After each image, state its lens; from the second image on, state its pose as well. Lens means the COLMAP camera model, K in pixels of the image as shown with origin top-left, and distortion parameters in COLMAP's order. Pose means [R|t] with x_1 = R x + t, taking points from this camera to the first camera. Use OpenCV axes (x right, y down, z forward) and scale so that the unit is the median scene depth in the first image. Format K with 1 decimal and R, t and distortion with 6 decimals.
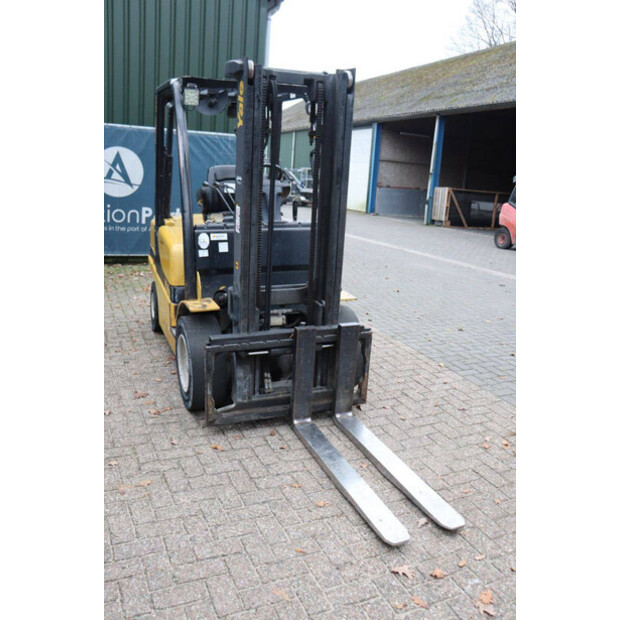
lens RADIAL K [[559.1, 0, 310.0], [0, 559.1, 310.0], [0, 0, 1]] dist [-0.130590, 0.087612]
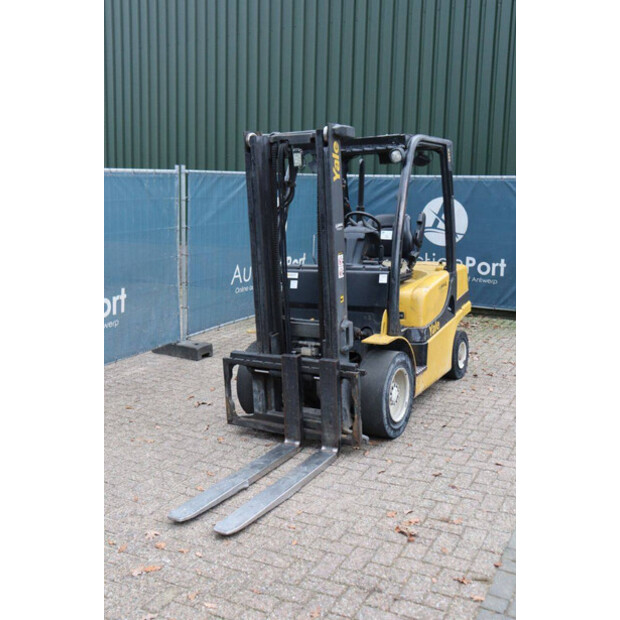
lens RADIAL K [[648.8, 0, 310.0], [0, 648.8, 310.0], [0, 0, 1]] dist [-0.065659, 0.015788]
pose [[0.613081, 0.073233, -0.786619, 0.990158], [-0.161627, 0.986261, -0.034151, -0.019637], [0.773310, 0.148076, 0.616494, 0.202270]]
